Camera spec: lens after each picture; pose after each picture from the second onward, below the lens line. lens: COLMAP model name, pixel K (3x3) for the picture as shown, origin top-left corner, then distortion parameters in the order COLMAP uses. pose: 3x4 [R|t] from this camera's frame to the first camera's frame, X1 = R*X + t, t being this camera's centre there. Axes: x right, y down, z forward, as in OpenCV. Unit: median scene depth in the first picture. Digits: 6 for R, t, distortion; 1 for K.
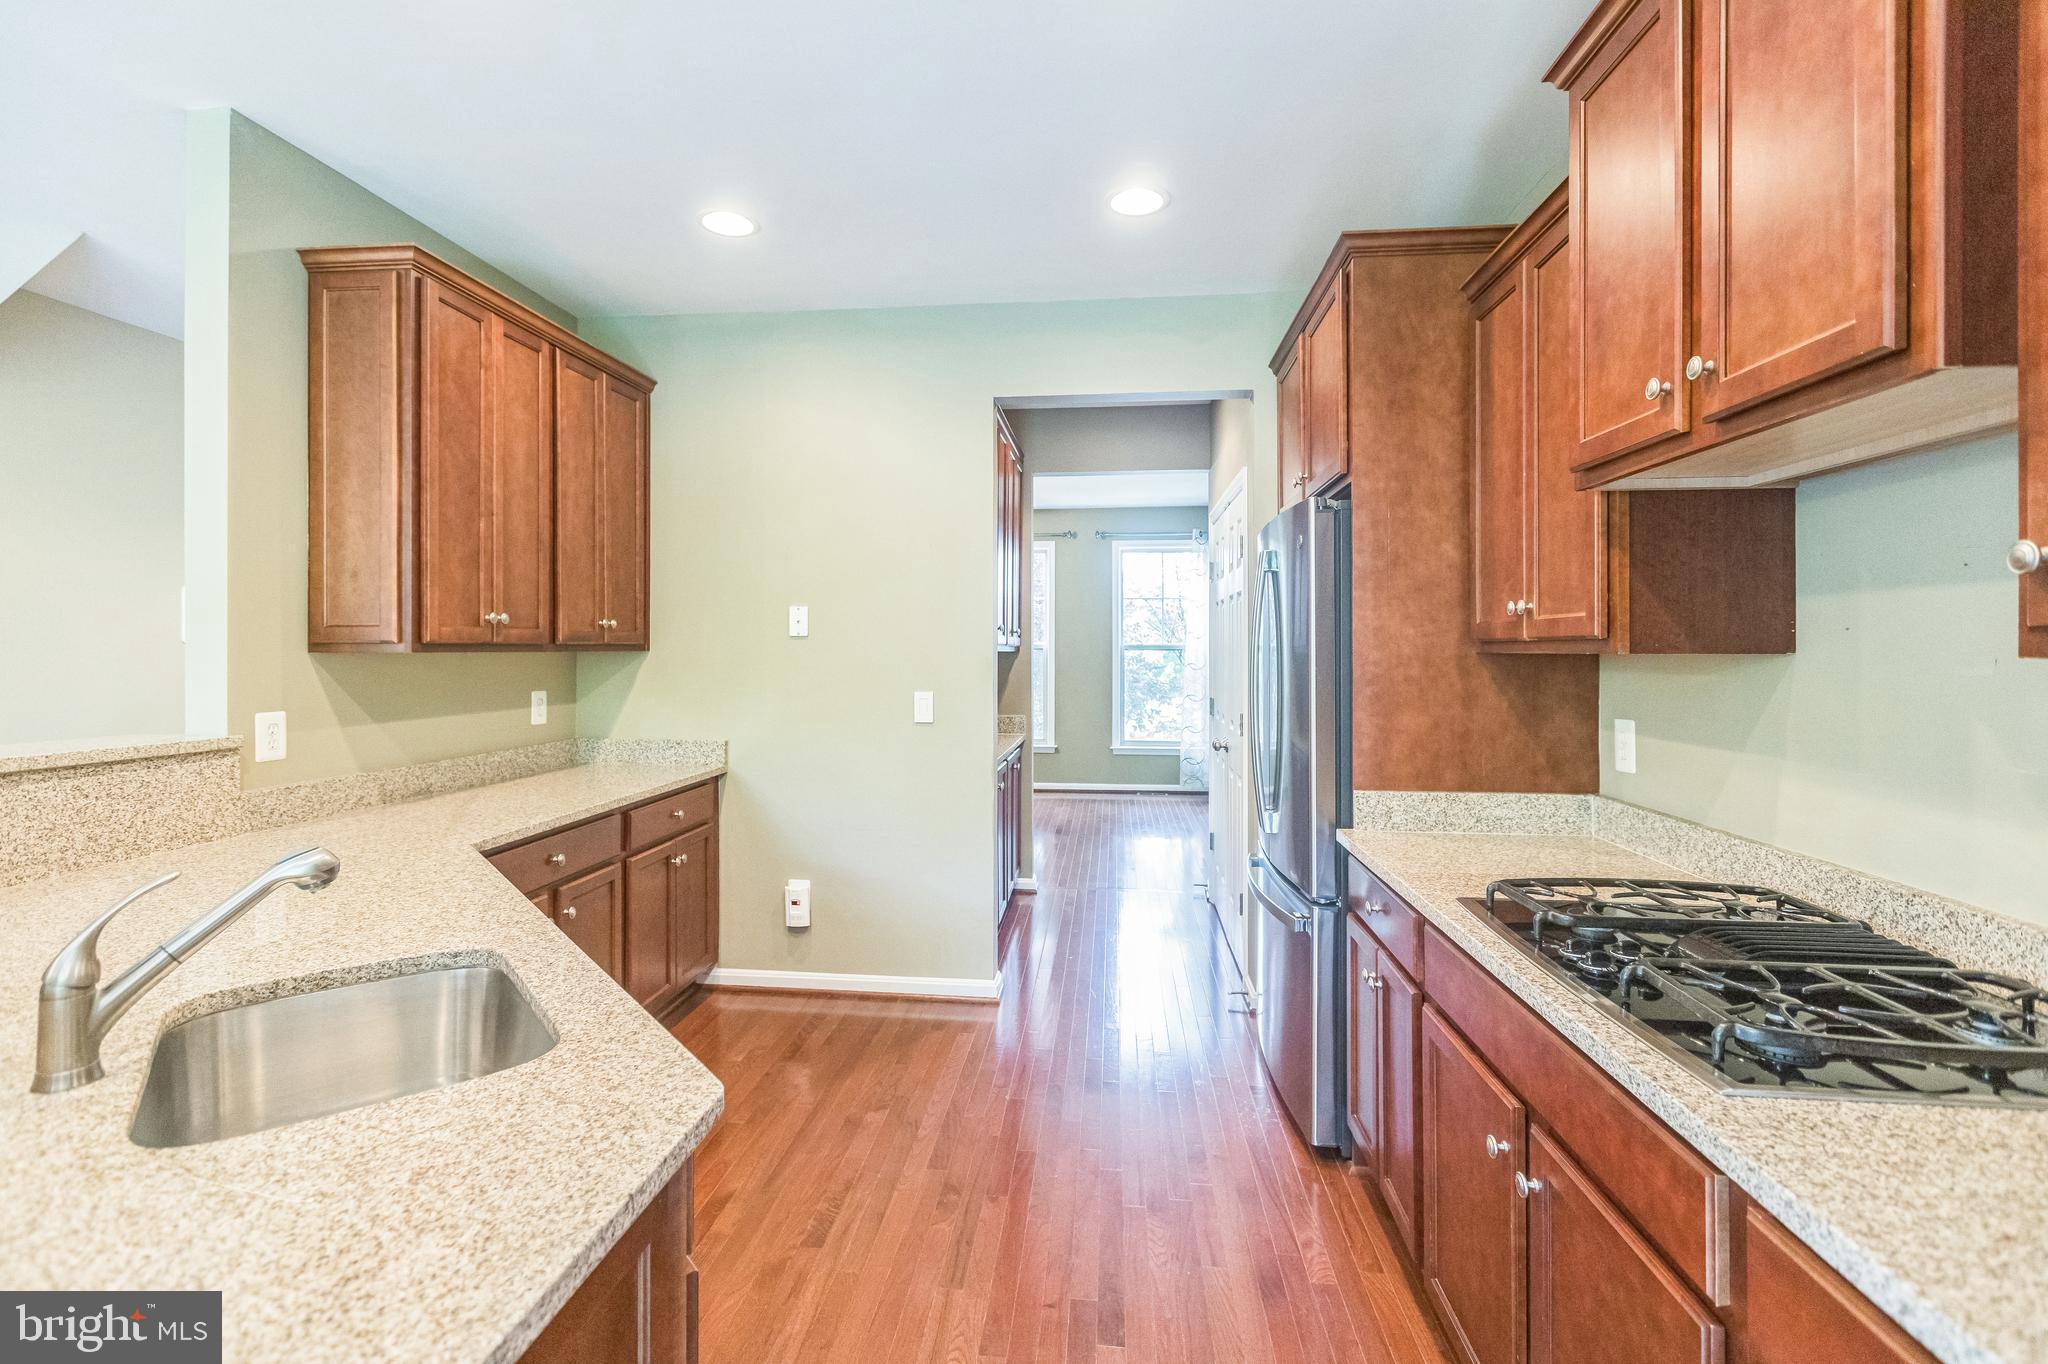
lens RADIAL K [[925.0, 0, 995.5], [0, 925.0, 606.2], [0, 0, 1]] dist [-0.000596, -0.000298]
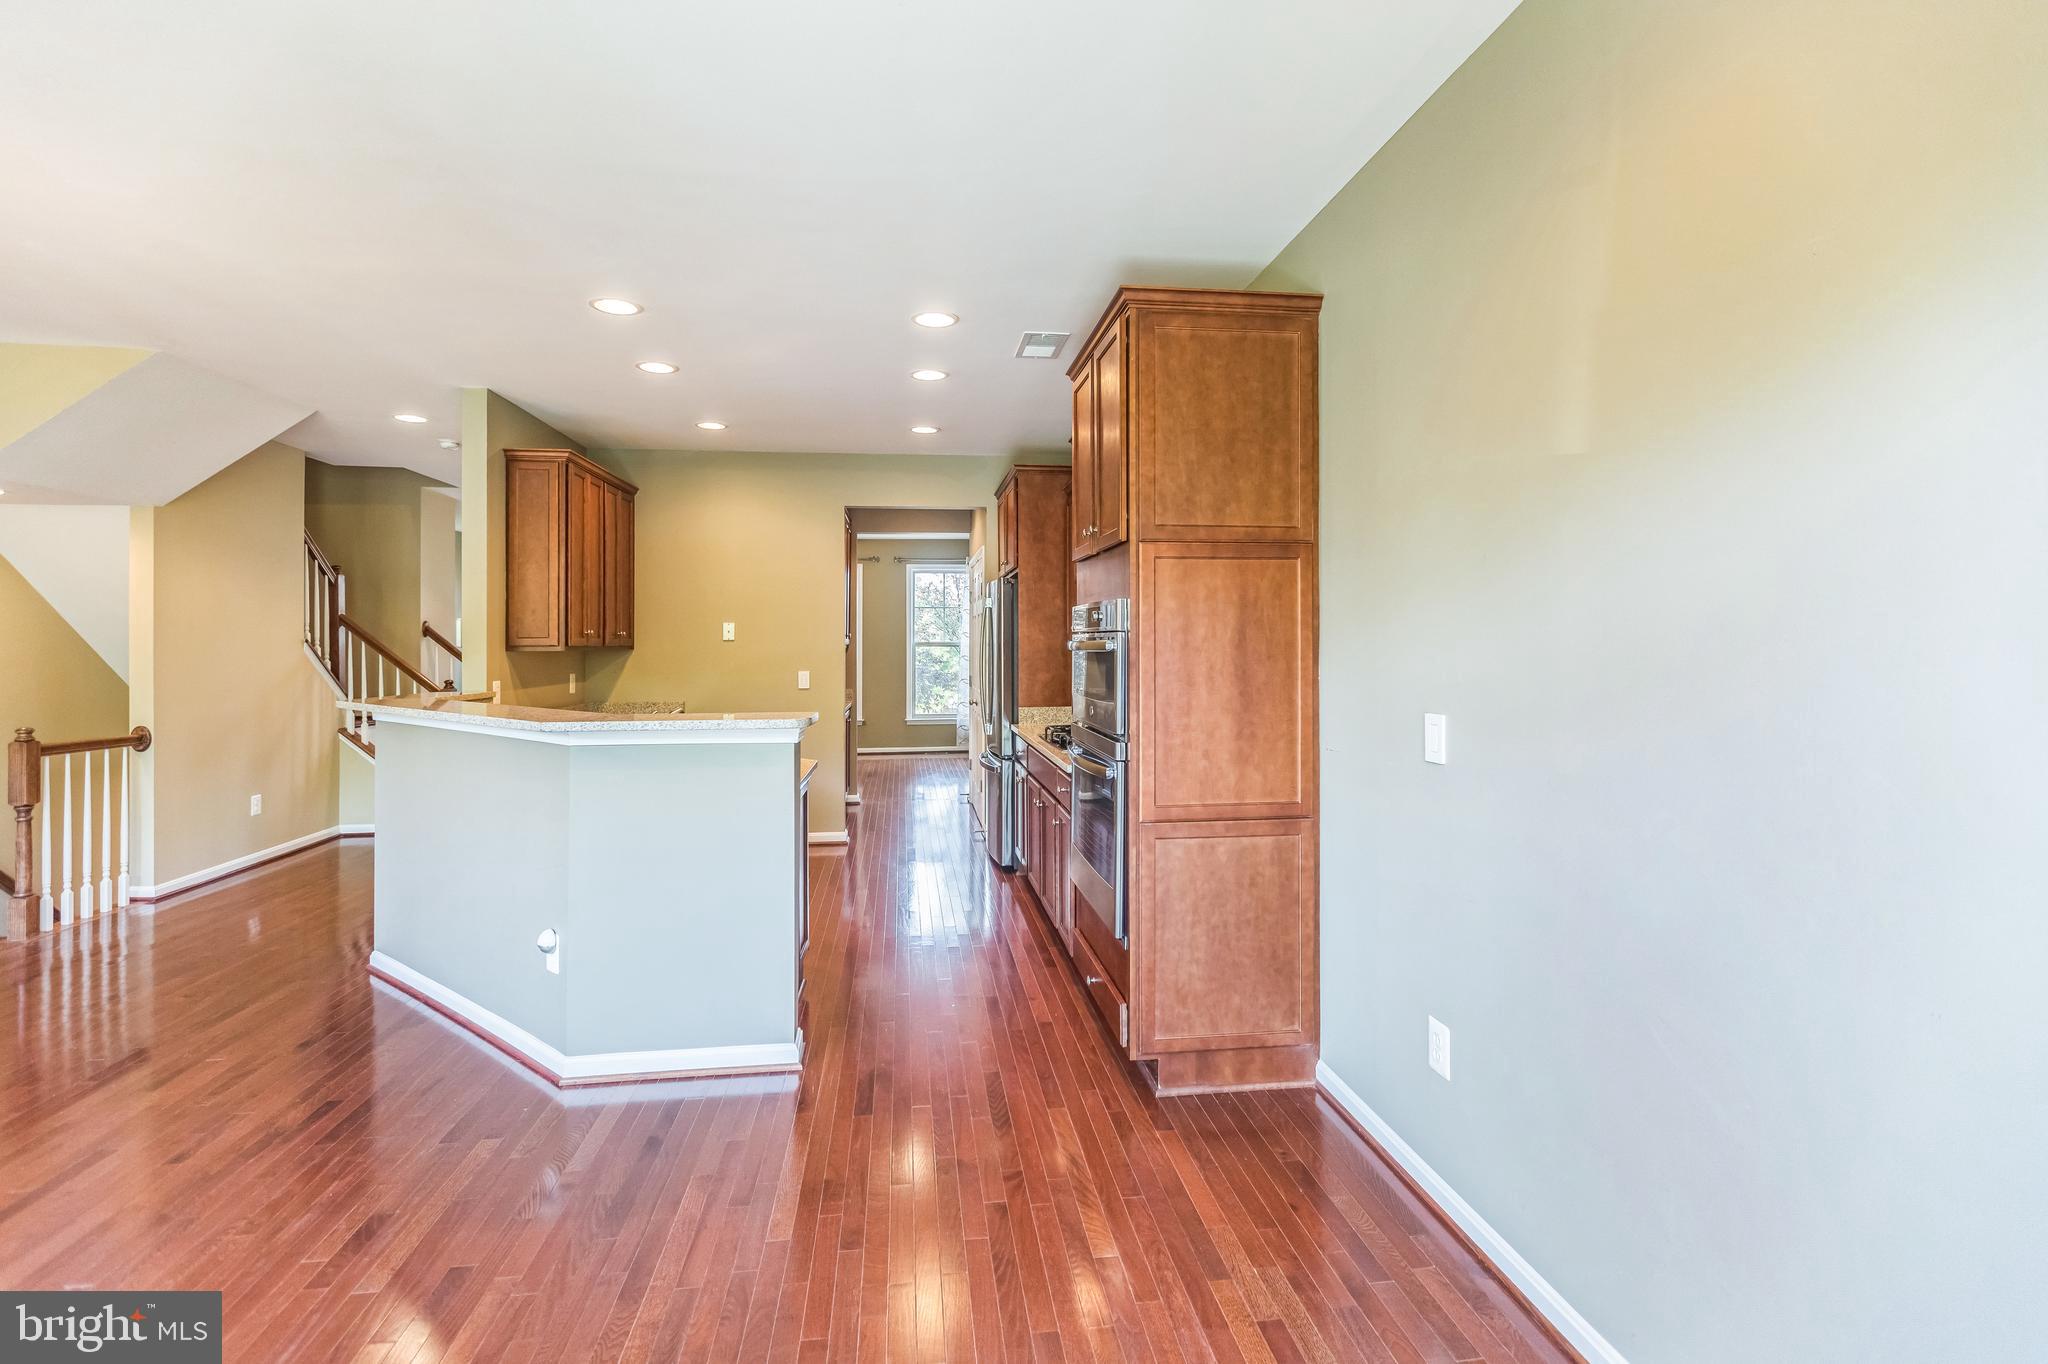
lens RADIAL K [[913.4, 0, 1023.4], [0, 913.4, 636.4], [0, 0, 1]] dist [-0.001235, -0.000249]
pose [[0.966843, -0.005912, 0.255303, -0.173795], [-0.003372, 0.999349, 0.035914, -0.055741], [-0.255349, -0.035584, 0.966194, -1.163741]]
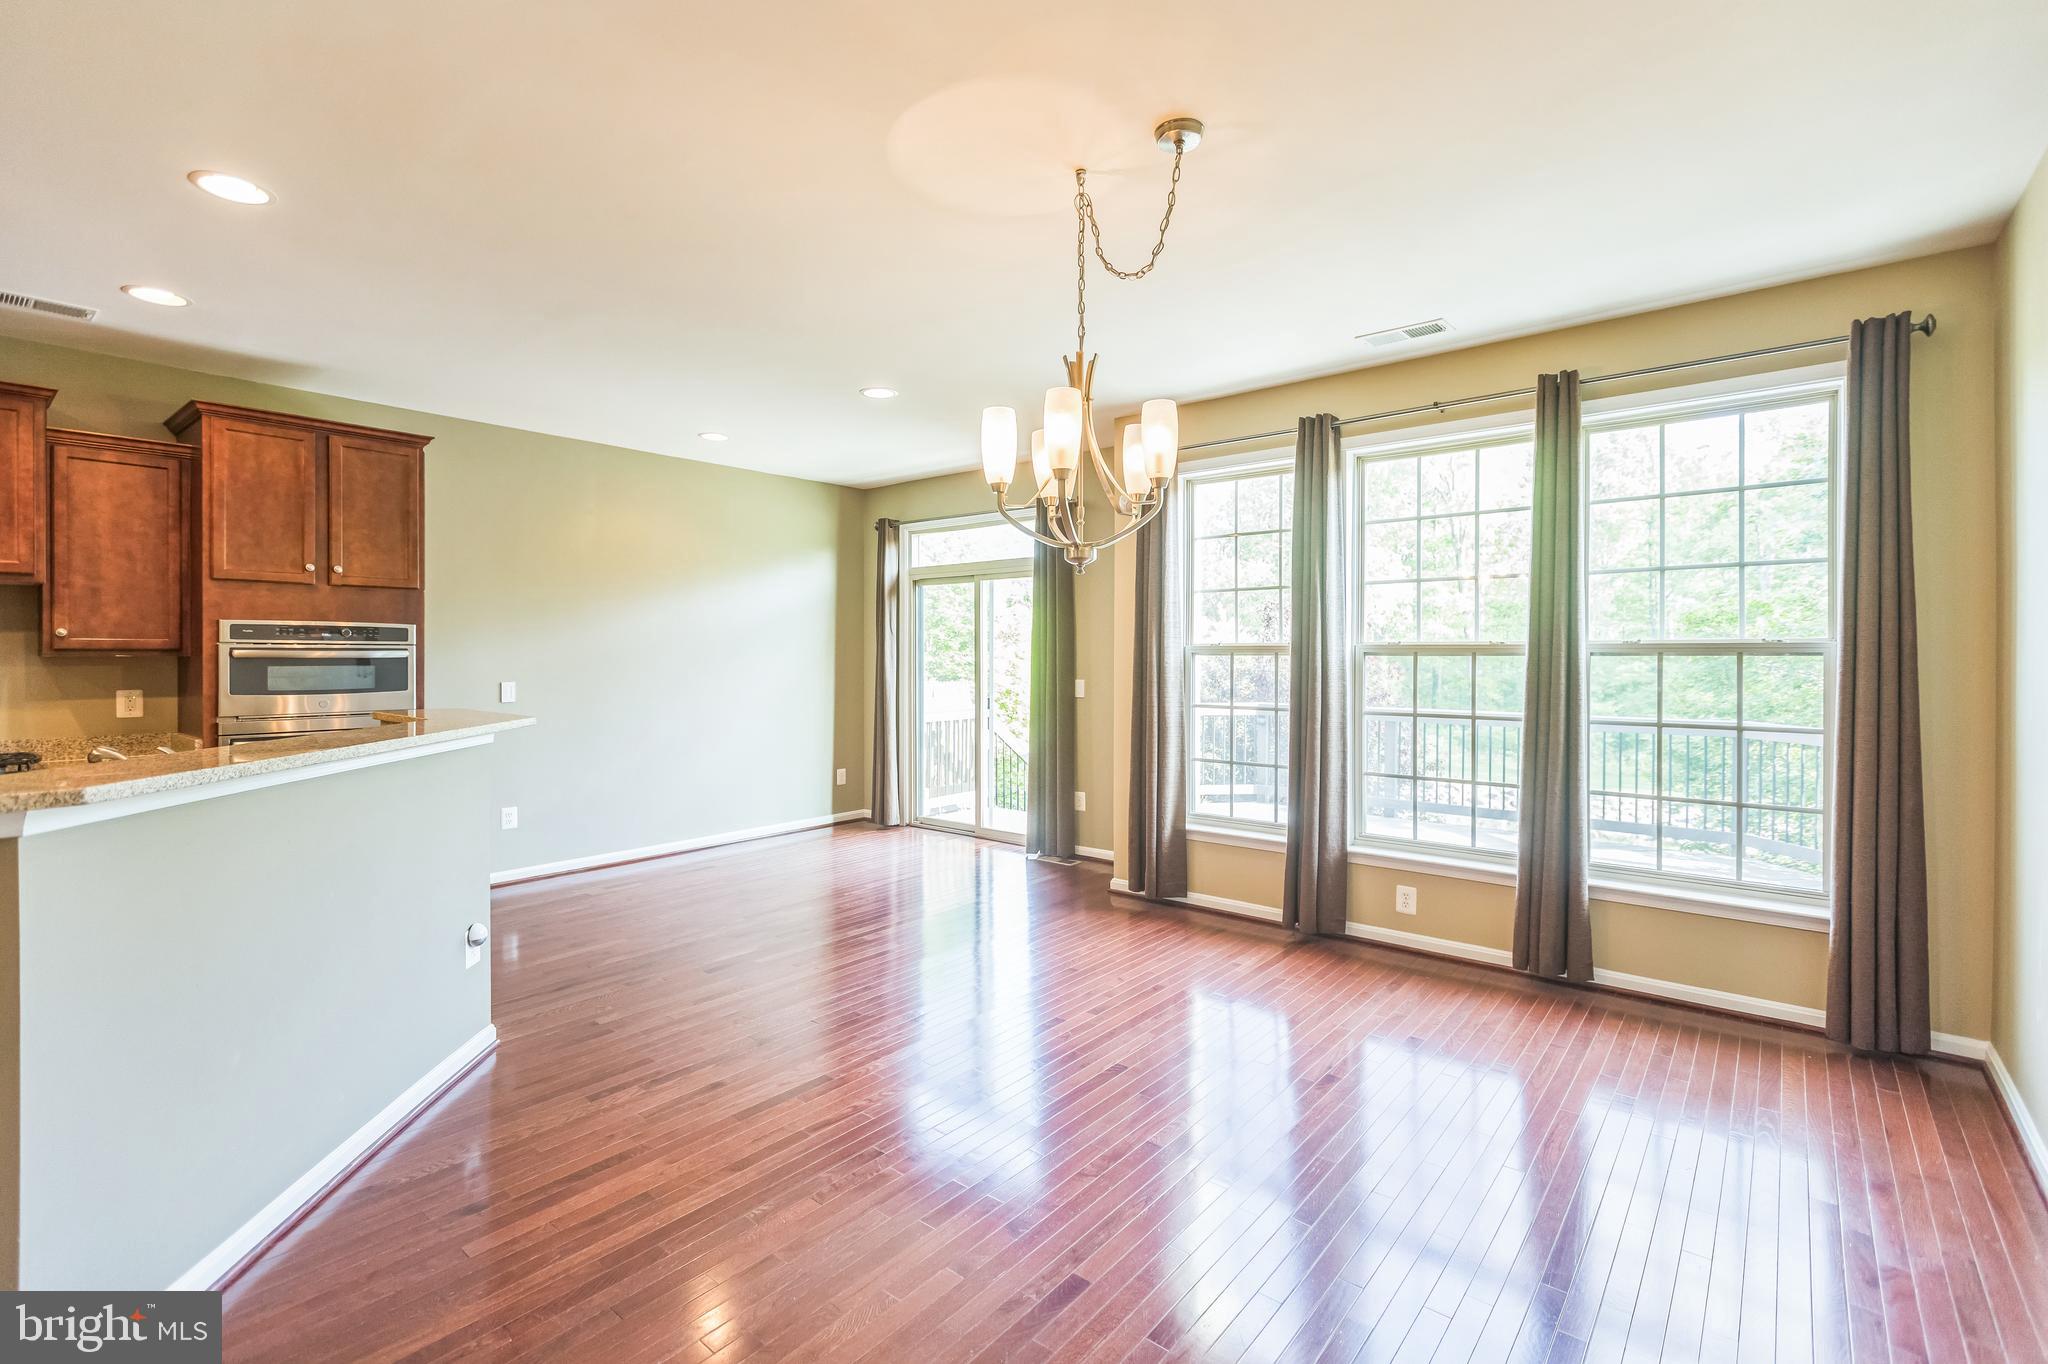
lens RADIAL K [[928.8, 0, 1025.3], [0, 928.8, 654.9], [0, 0, 1]] dist [-0.000601, -0.000048]
pose [[-0.845666, -0.006603, 0.533671, -1.796170], [-0.027516, 0.999133, -0.031240, 0.024311], [-0.533002, -0.041103, -0.845115, 0.841342]]
